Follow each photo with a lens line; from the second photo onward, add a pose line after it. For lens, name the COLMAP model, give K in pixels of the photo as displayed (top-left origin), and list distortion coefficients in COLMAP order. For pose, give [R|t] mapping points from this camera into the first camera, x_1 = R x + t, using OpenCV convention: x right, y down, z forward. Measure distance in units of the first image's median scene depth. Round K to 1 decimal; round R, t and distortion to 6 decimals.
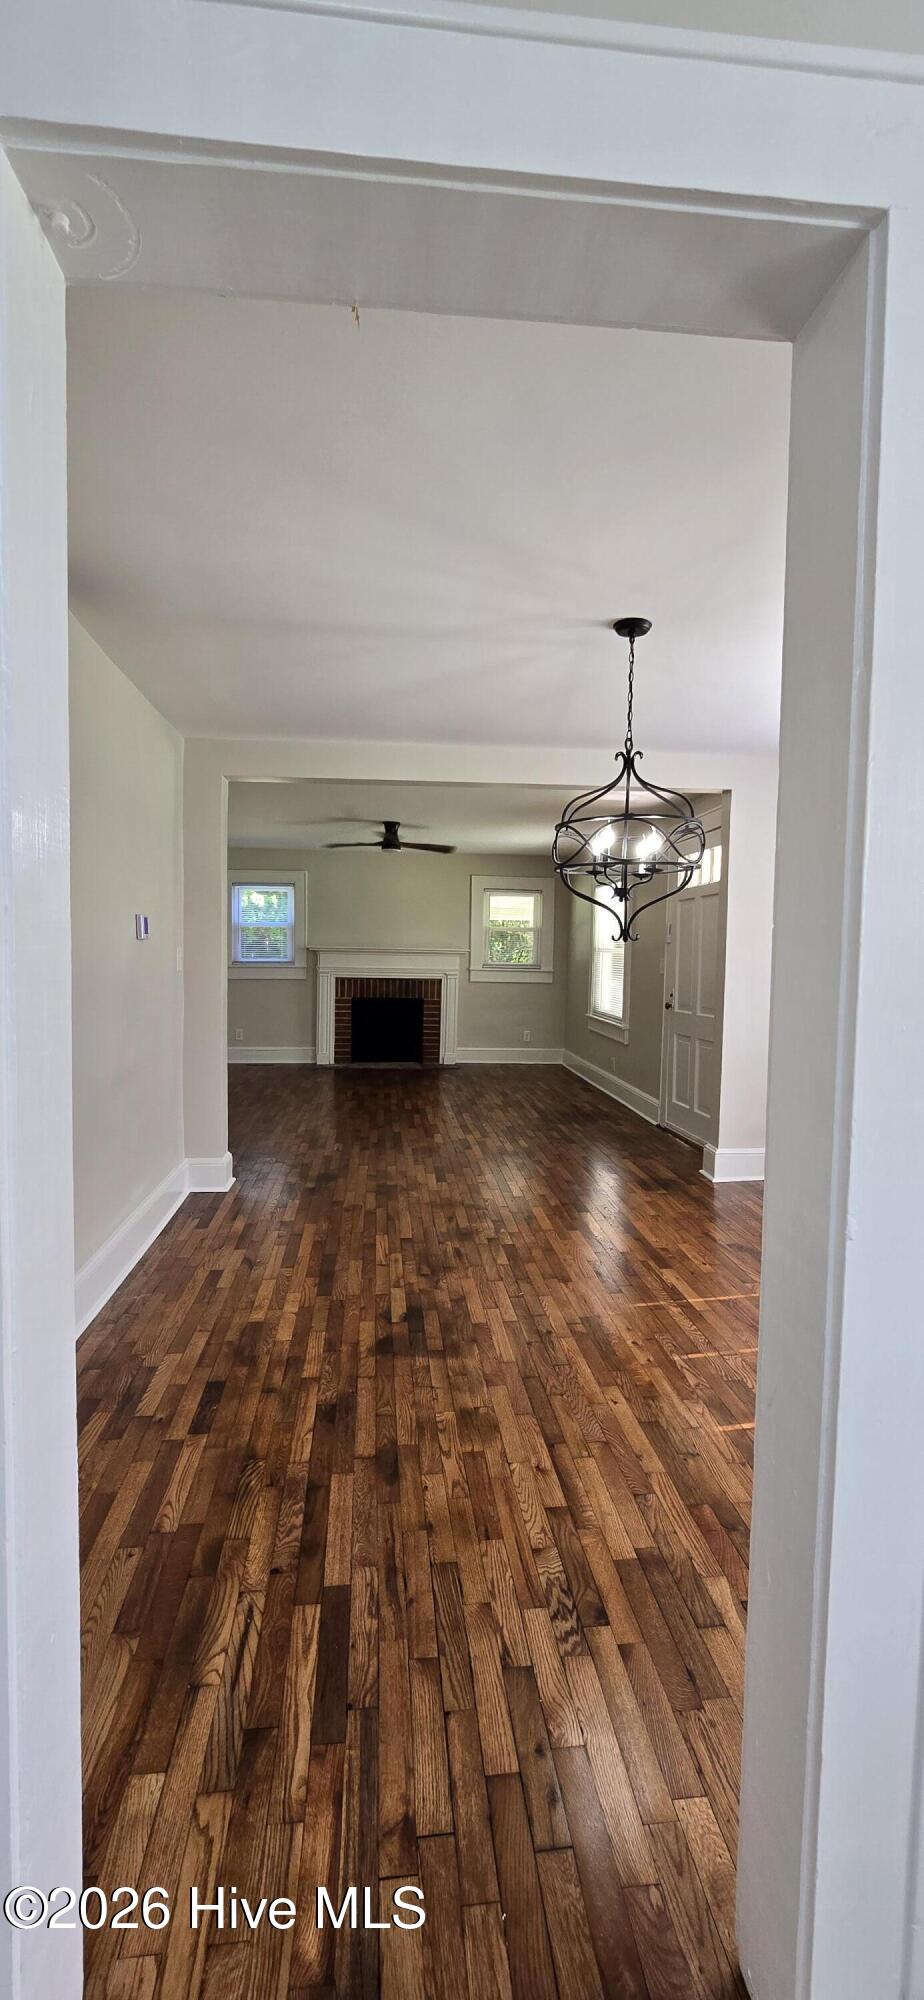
lens RADIAL K [[820.5, 0, 467.7], [0, 820.5, 1007.4], [0, 0, 1]] dist [-0.003237, 0.001348]
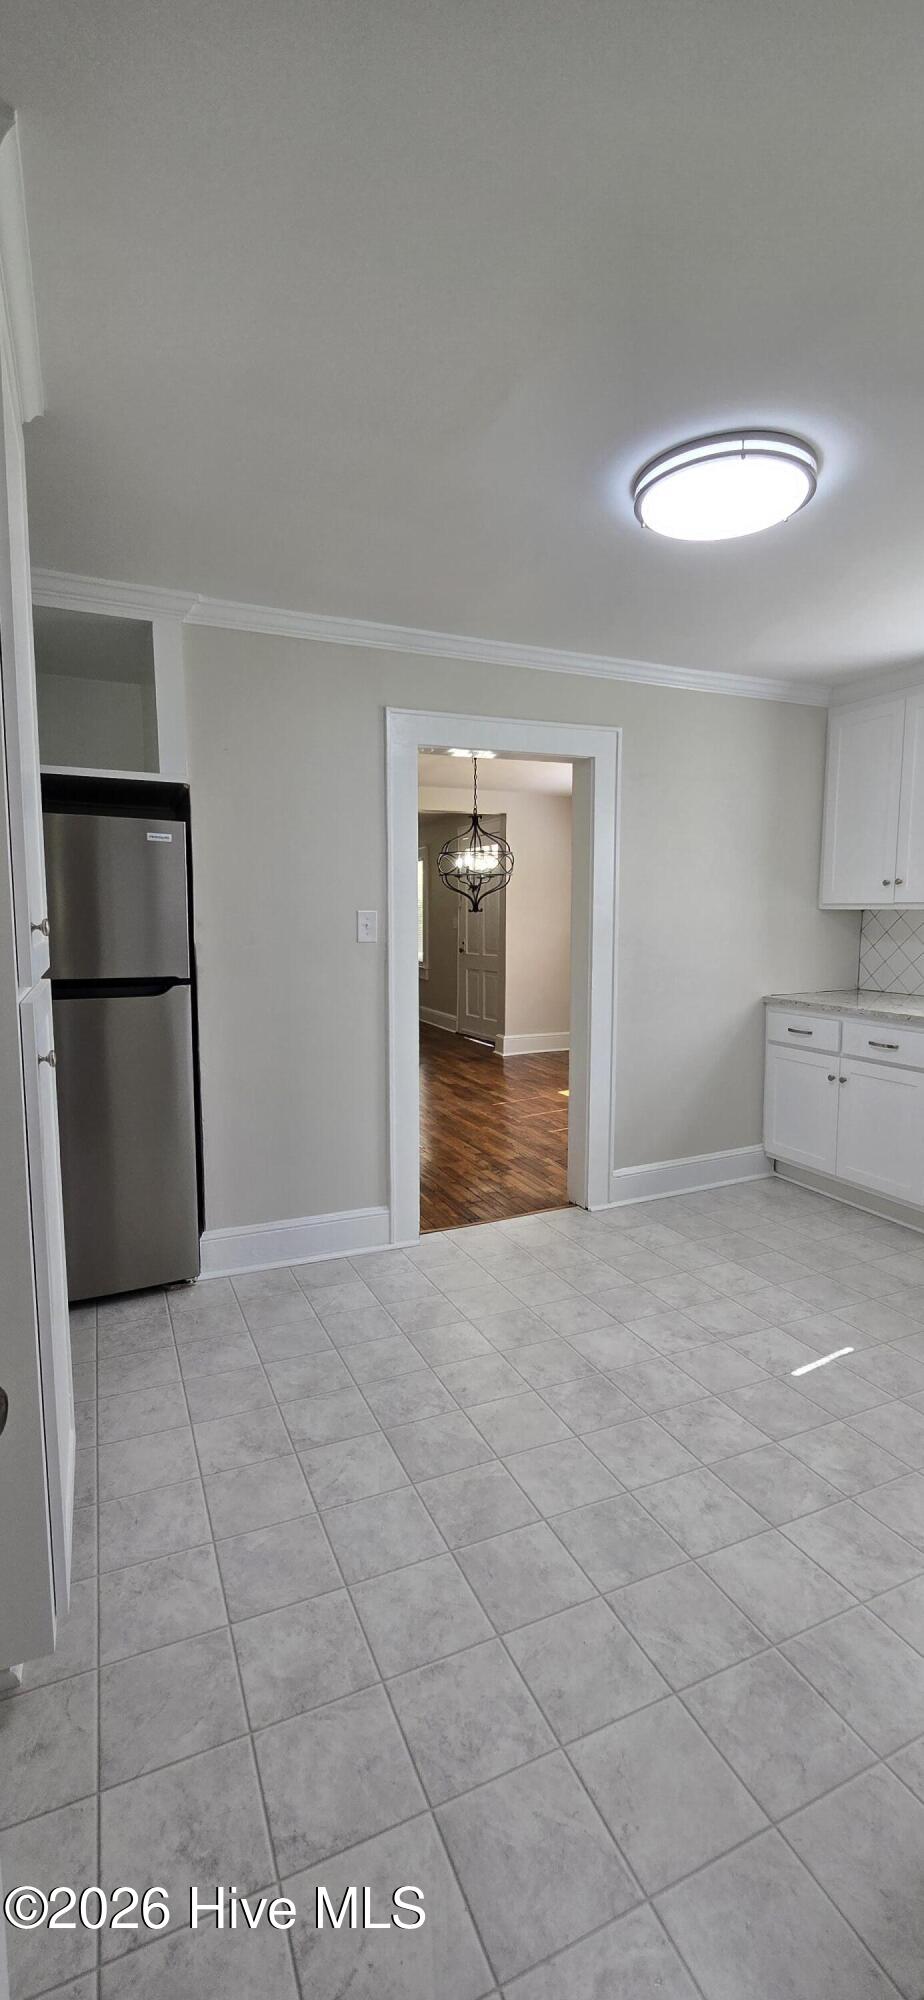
lens RADIAL K [[820.5, 0, 467.7], [0, 820.5, 1007.4], [0, 0, 1]] dist [-0.003237, 0.001348]
pose [[0.948469, -0.051433, 0.312669, -0.380007], [0.034729, 0.997668, 0.058761, 0.025496], [-0.314962, -0.044874, 0.948043, -0.726810]]
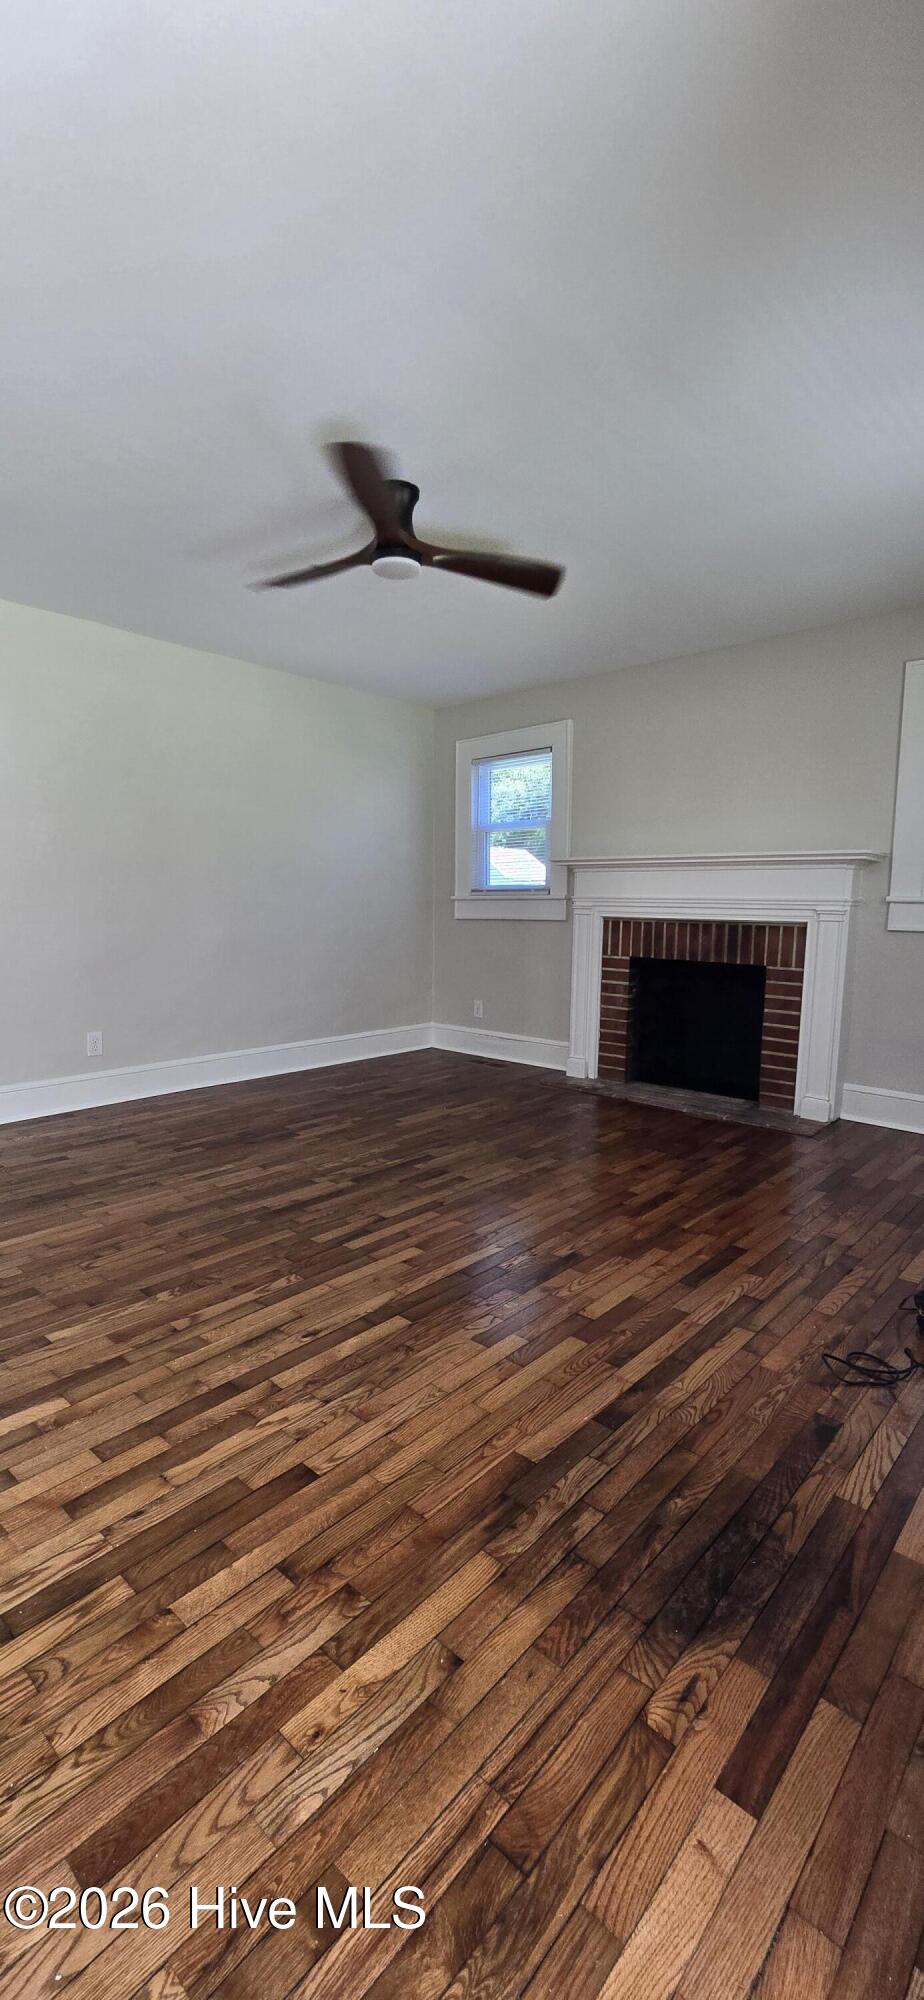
lens RADIAL K [[818.1, 0, 464.8], [0, 818.1, 1004.9], [0, 0, 1]] dist [-0.001373, 0.000726]
pose [[0.662769, 0.085840, -0.743887, 0.478134], [-0.050139, 0.996266, 0.070292, -0.035637], [0.747143, -0.009289, 0.664598, 1.597154]]
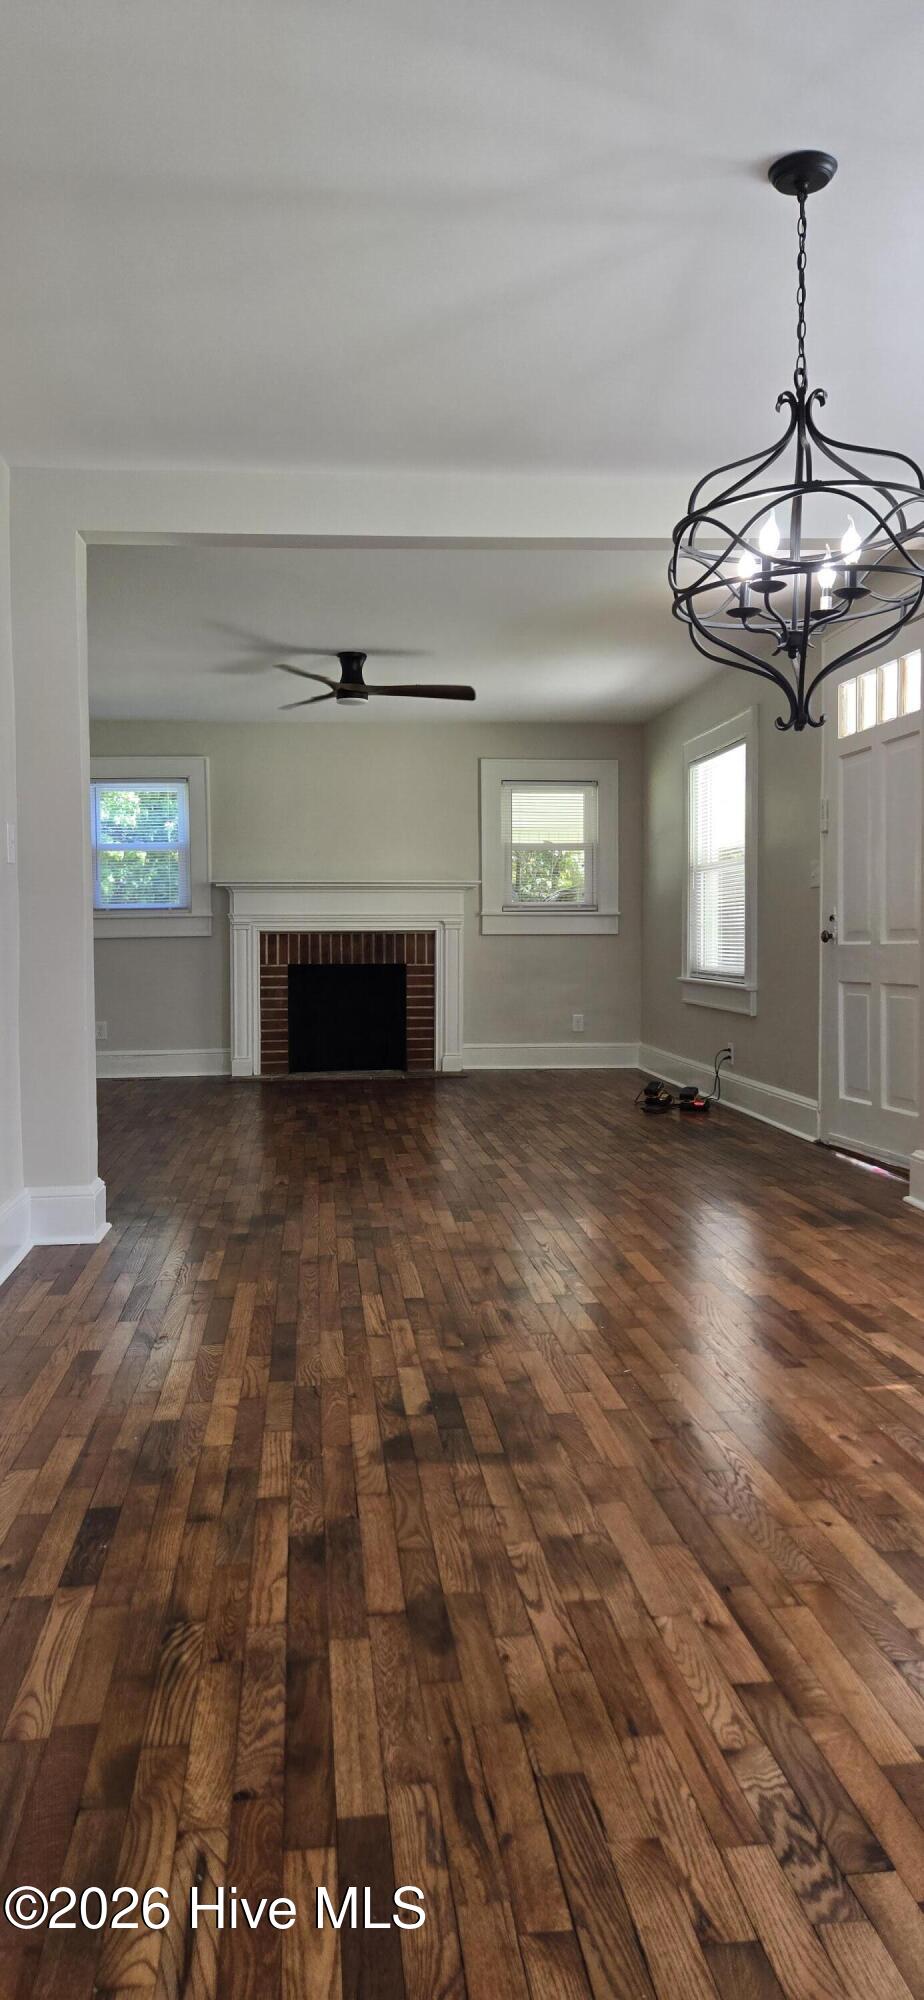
lens RADIAL K [[1327.7, 0, 454.0], [0, 1327.7, 990.3], [0, 0, 1]] dist [0.077587, -0.072177]
pose [[0.999686, -0.024801, -0.003610, -0.043005], [0.024689, 0.999295, -0.028296, 0.103178], [0.004309, 0.028198, 0.999593, 0.060127]]
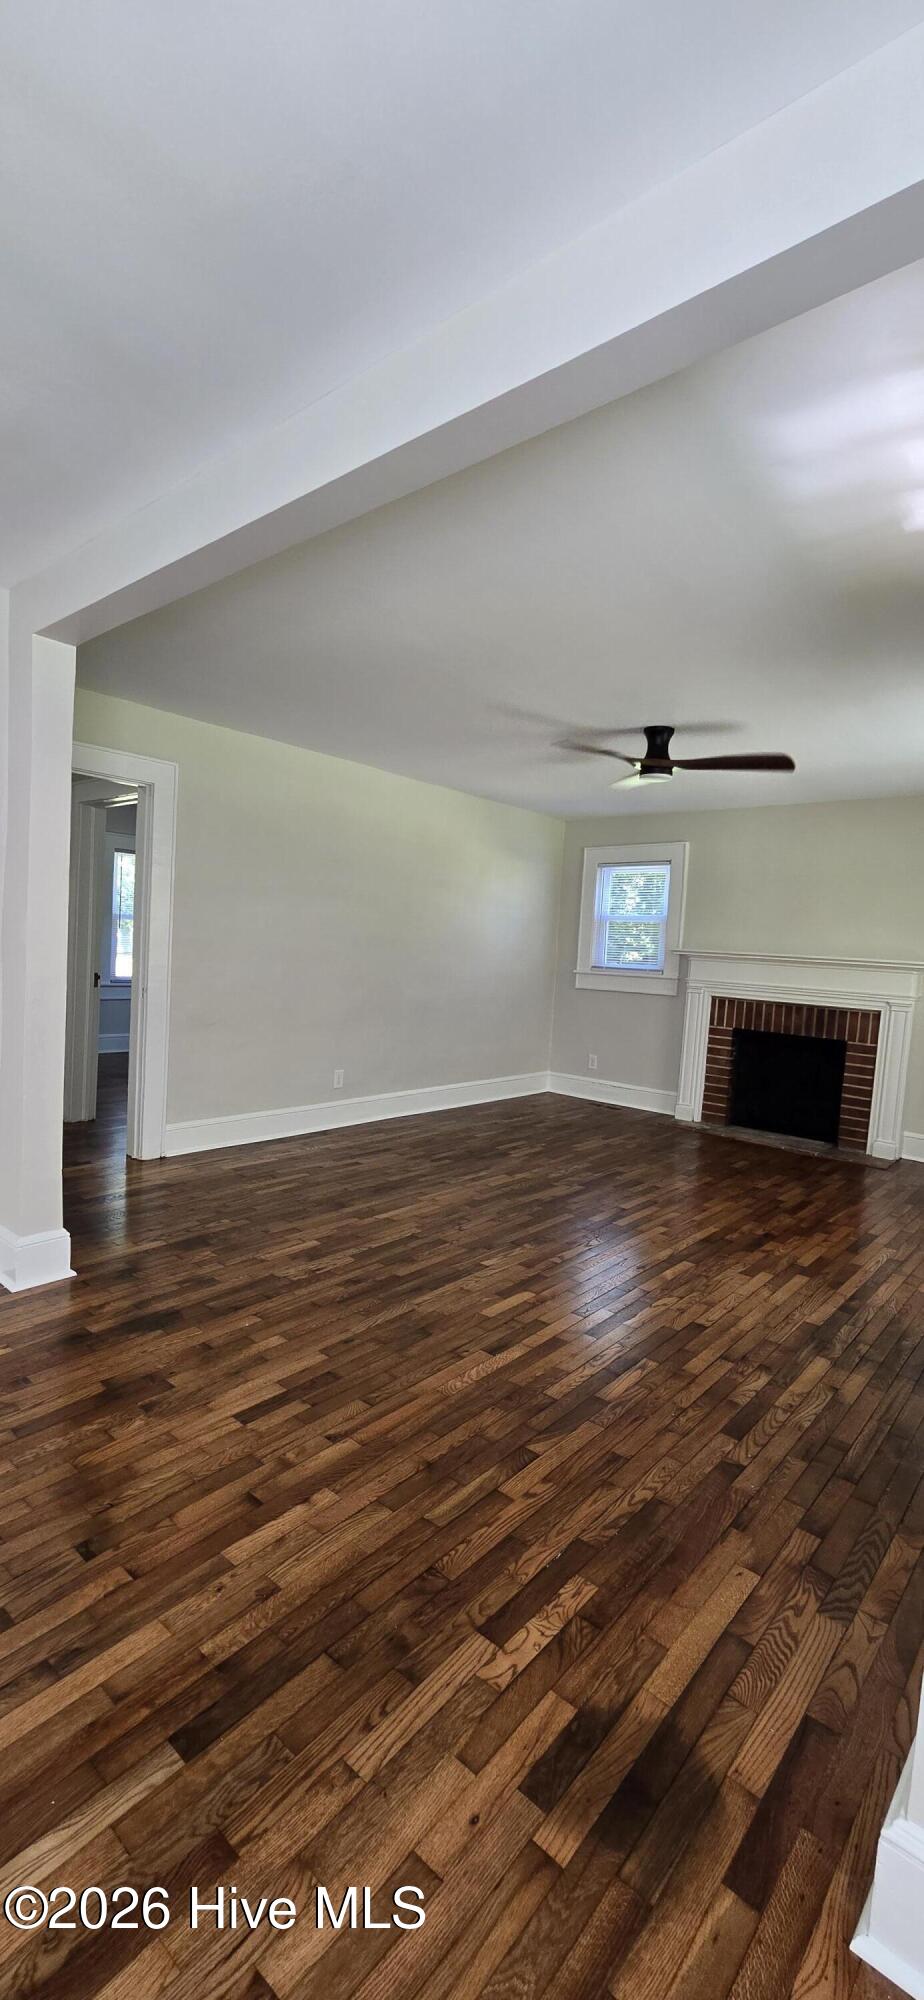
lens RADIAL K [[820.5, 0, 467.7], [0, 820.5, 1007.4], [0, 0, 1]] dist [-0.003237, 0.001348]
pose [[0.688519, 0.077519, -0.721063, 0.515993], [-0.095229, 0.995326, 0.016073, -0.051483], [0.718939, 0.057600, 0.692683, 1.057715]]
